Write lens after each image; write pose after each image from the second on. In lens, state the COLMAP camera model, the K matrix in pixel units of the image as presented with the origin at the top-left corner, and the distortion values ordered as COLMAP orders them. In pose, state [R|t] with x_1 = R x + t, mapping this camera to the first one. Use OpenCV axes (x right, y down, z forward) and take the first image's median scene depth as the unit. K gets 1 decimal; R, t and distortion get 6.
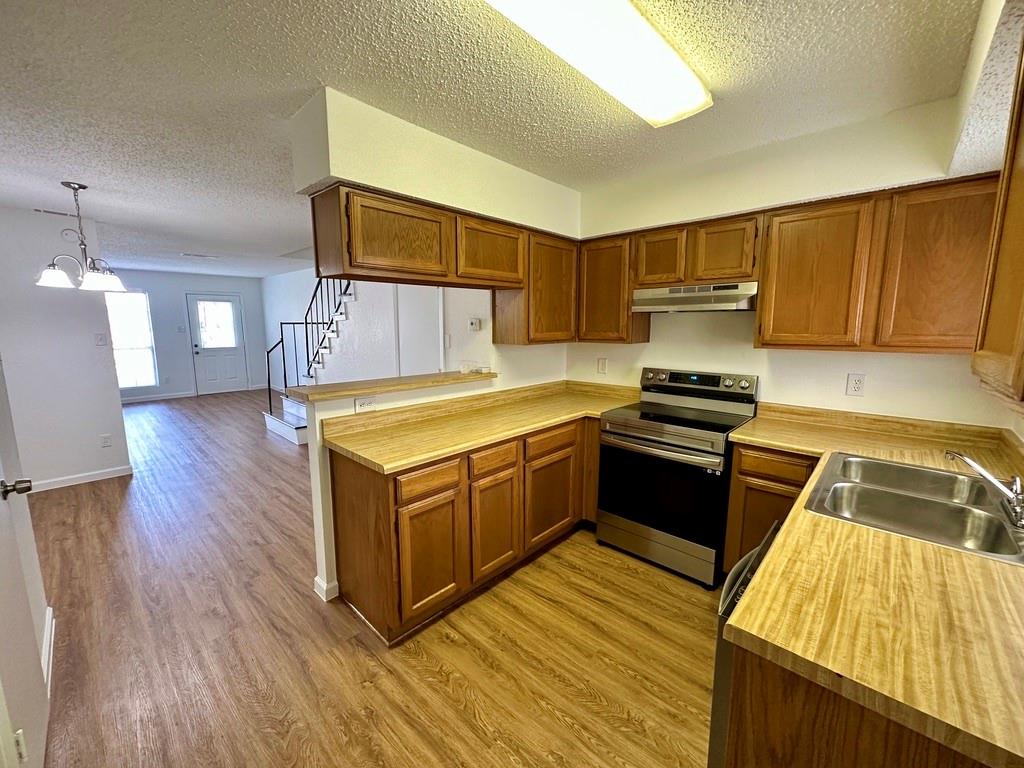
lens RADIAL K [[407.6, 0, 505.2], [0, 407.6, 383.1], [0, 0, 1]] dist [0.000226, 0.000065]
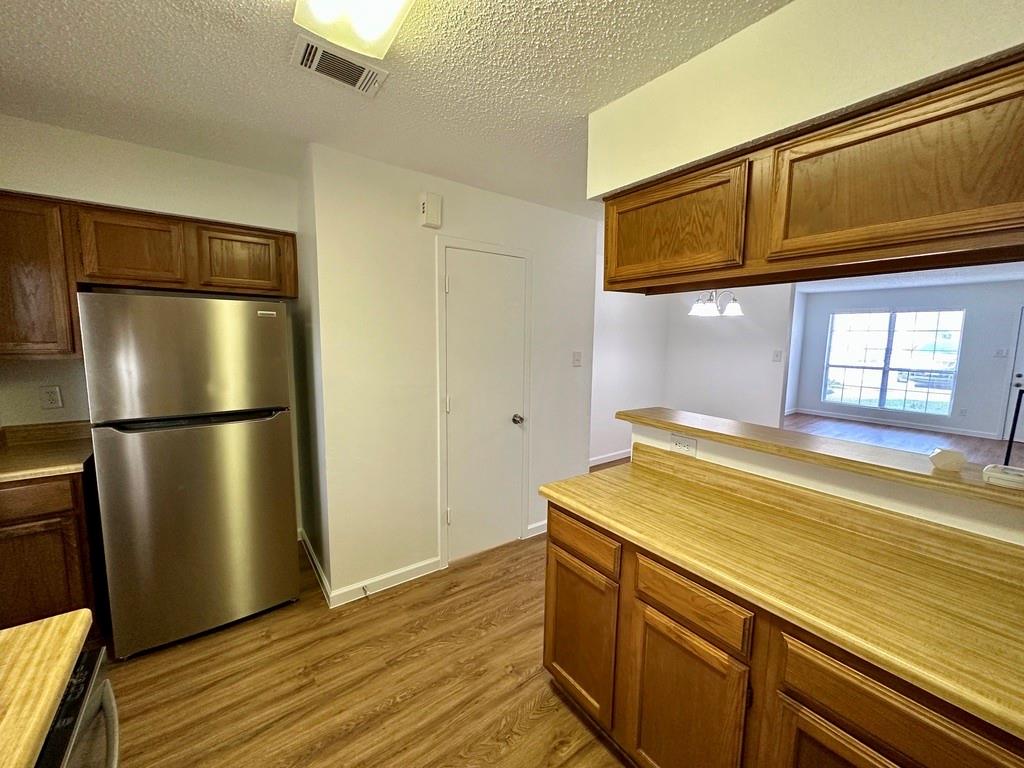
lens RADIAL K [[407.6, 0, 515.2], [0, 407.6, 383.0], [0, 0, 1]] dist [0.000226, 0.000065]
pose [[-0.170956, 0.109767, -0.979145, 0.560888], [-0.157624, 0.977929, 0.137151, -0.144679], [0.972589, 0.177783, -0.149881, 0.900172]]
